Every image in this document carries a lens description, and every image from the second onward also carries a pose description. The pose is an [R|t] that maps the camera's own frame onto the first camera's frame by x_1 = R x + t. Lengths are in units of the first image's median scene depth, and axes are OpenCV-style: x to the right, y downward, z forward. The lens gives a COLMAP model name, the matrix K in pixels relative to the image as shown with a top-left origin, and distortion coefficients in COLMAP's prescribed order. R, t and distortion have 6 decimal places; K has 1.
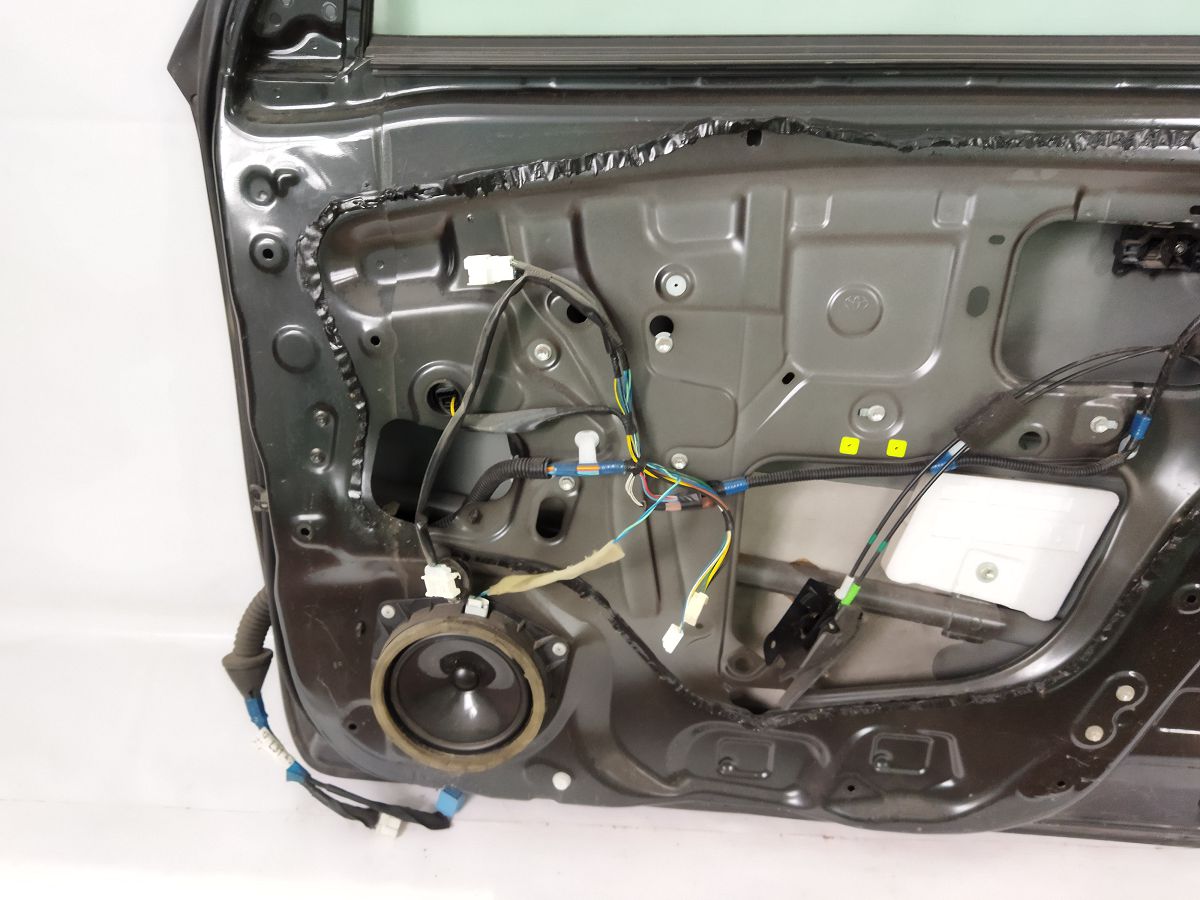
lens RADIAL K [[937.3, 0, 600.0], [0, 937.3, 450.0], [0, 0, 1]] dist [0.101061, -0.183698]
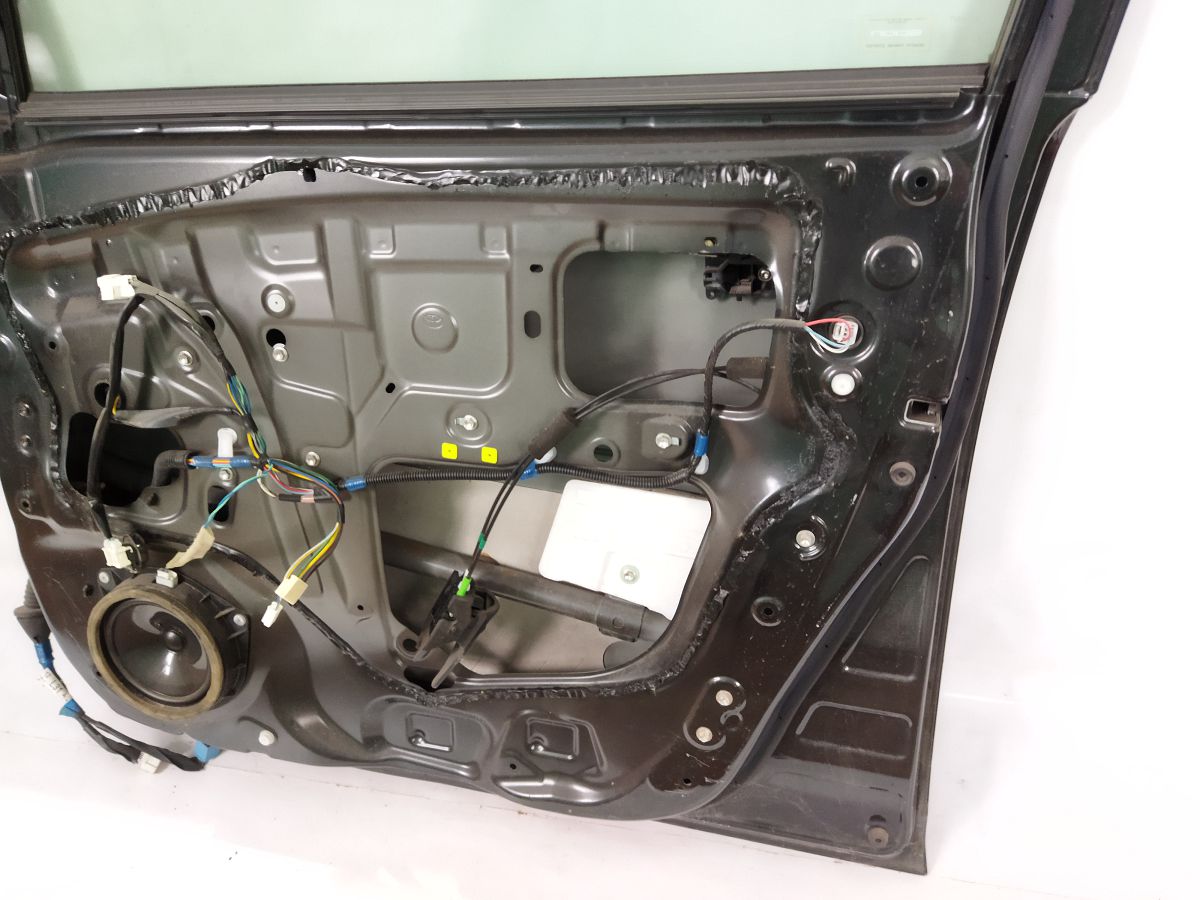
lens RADIAL K [[937.3, 0, 600.0], [0, 937.3, 450.0], [0, 0, 1]] dist [0.101061, -0.183698]
pose [[0.984404, 0.040789, -0.171130, 0.592332], [-0.039029, 0.999145, 0.013641, -0.026089], [0.171540, -0.006749, 0.985154, -0.048917]]
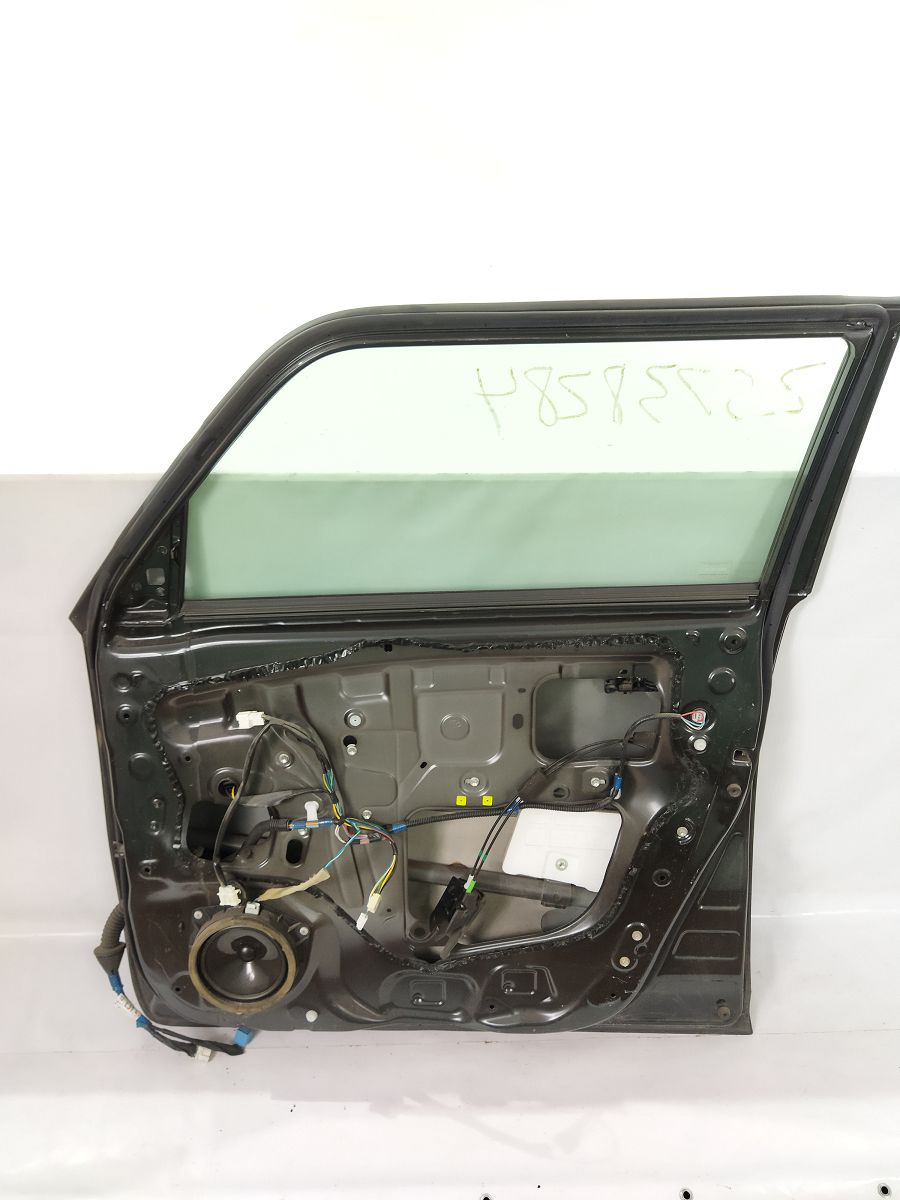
lens RADIAL K [[937.3, 0, 468.6], [0, 937.3, 594.3], [0, 0, 1]] dist [0.101061, -0.183698]
pose [[0.997516, -0.046708, 0.052728, 0.191912], [0.052310, 0.992510, -0.110400, -0.182876], [-0.047177, 0.112884, 0.992488, -0.757490]]
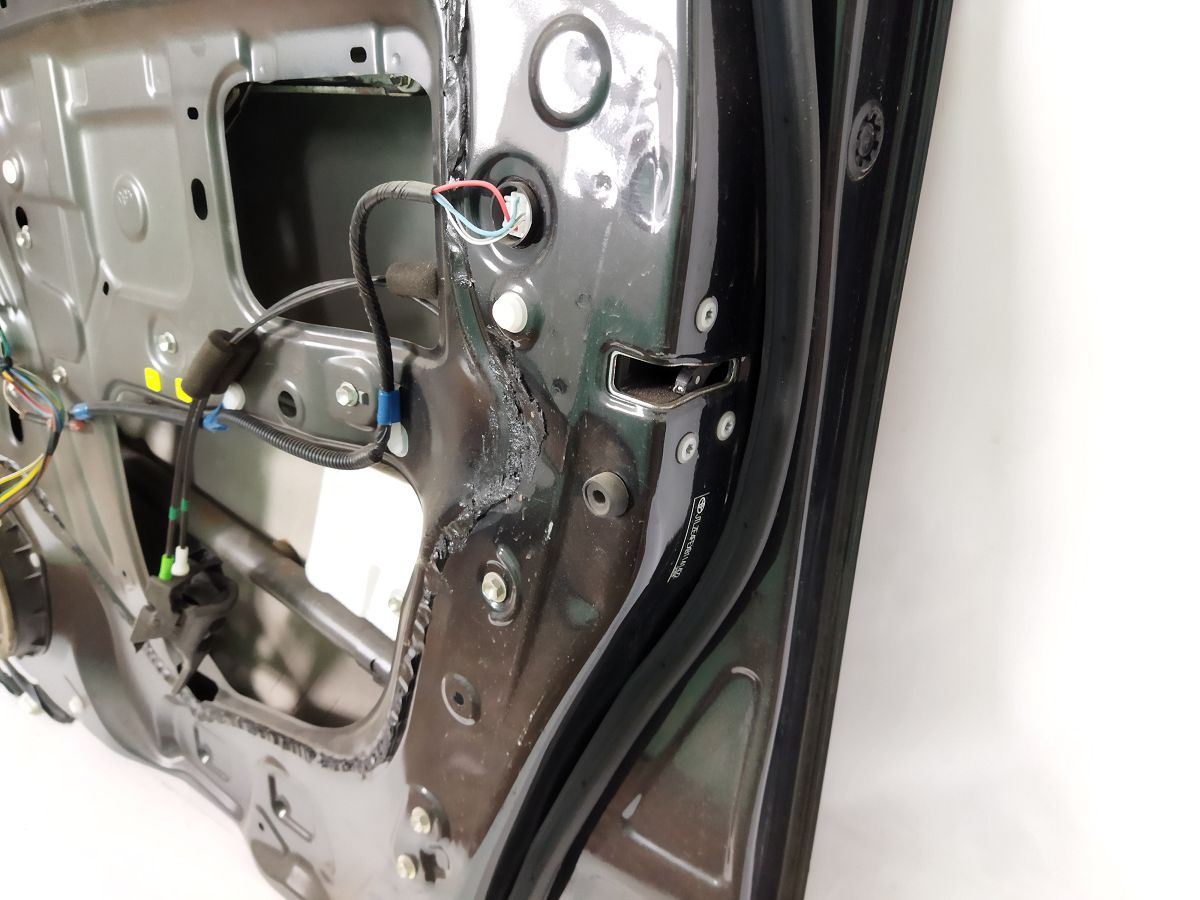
lens RADIAL K [[937.3, 0, 600.0], [0, 937.3, 450.0], [0, 0, 1]] dist [0.101061, -0.183698]
pose [[0.832148, 0.174967, -0.526229, 0.968261], [-0.193263, 0.980932, 0.020537, -0.034117], [0.519788, 0.084611, 0.850095, 0.483173]]
